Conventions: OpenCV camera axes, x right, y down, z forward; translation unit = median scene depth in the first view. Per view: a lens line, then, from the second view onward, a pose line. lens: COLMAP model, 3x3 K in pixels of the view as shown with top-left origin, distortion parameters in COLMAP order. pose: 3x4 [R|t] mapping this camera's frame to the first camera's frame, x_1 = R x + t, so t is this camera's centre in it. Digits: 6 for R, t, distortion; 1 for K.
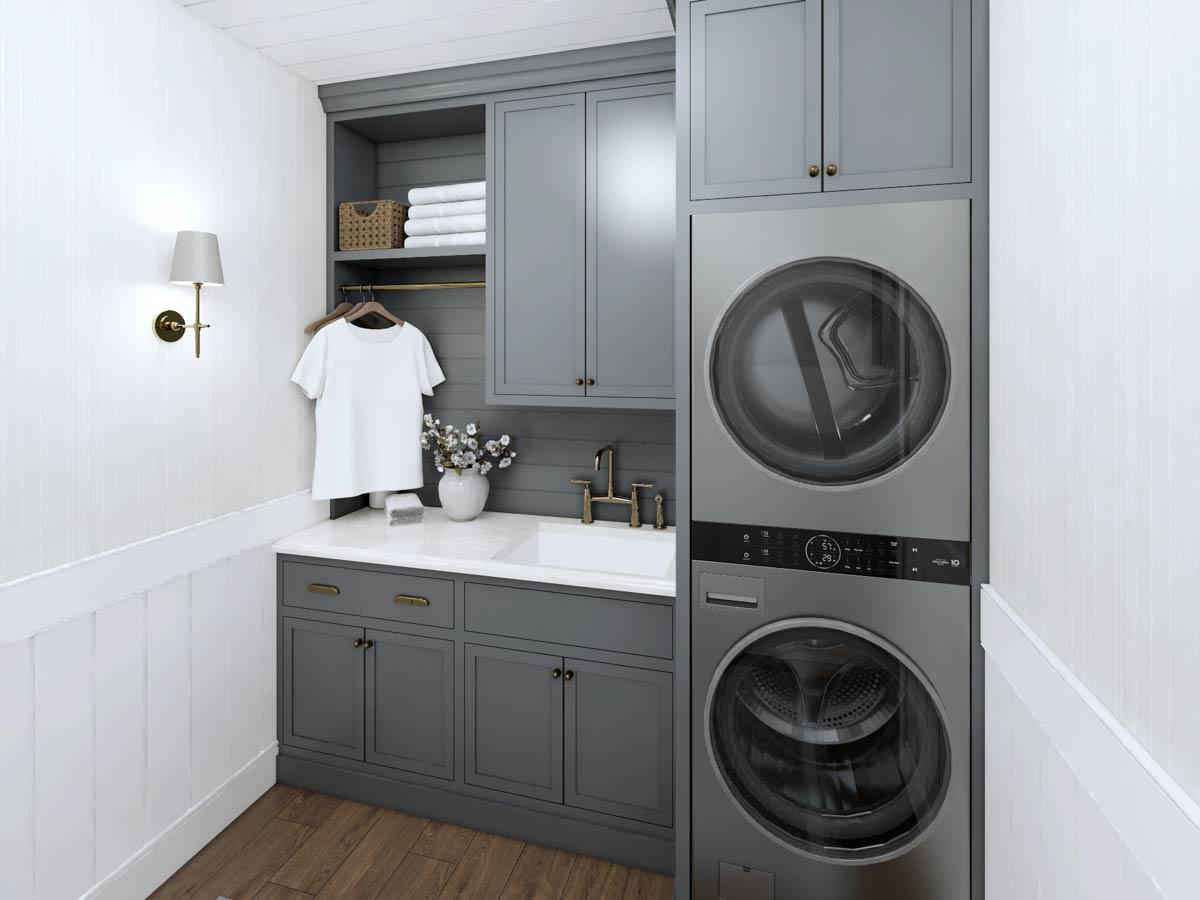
lens RADIAL K [[601.1, 0, 602.2], [0, 601.1, 375.4], [0, 0, 1]] dist [-0.000305, -0.000528]
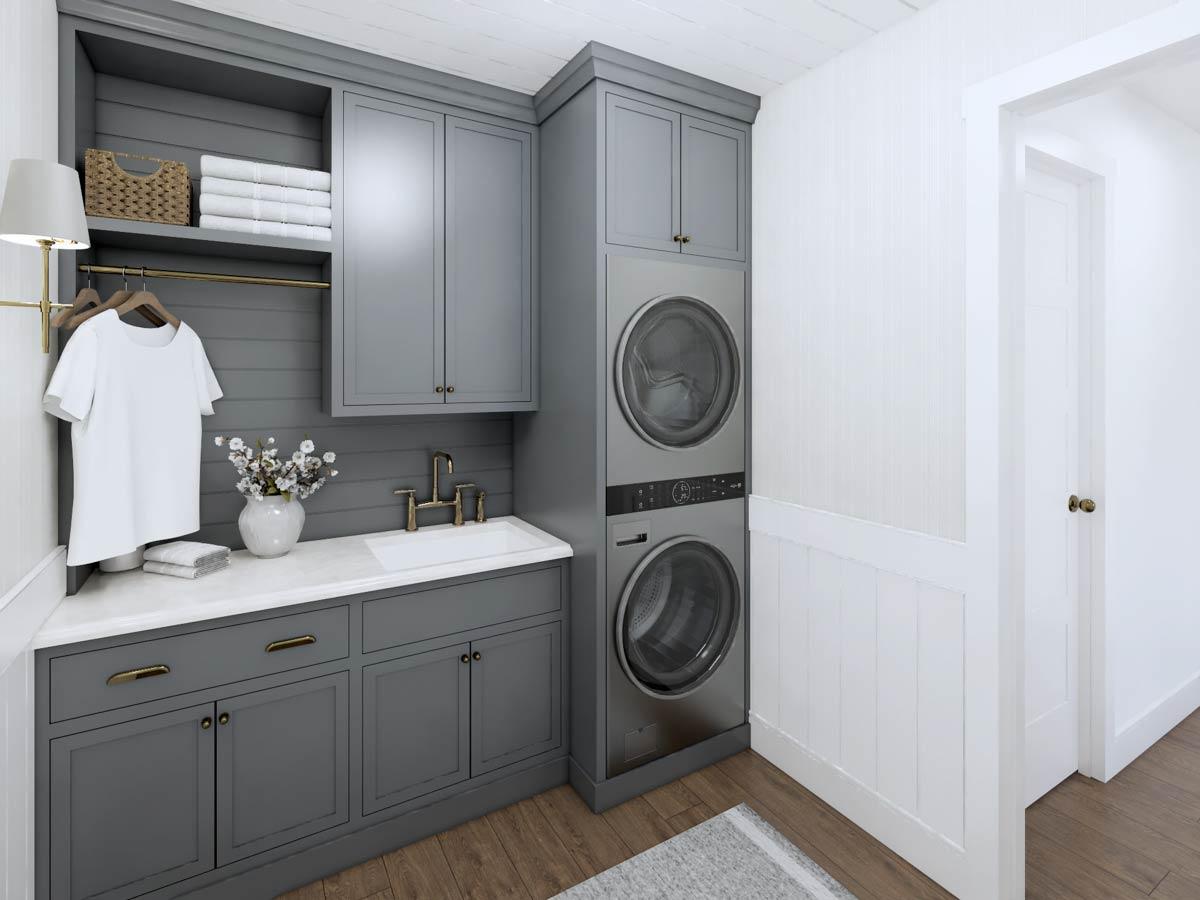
lens RADIAL K [[598.6, 0, 598.5], [0, 598.6, 416.0], [0, 0, 1]] dist [-0.000905, 0.000115]
pose [[0.689790, -0.045097, 0.722604, -0.577479], [0.034885, 0.998969, 0.029044, 0.034212], [-0.723169, 0.005173, 0.690652, 0.075409]]
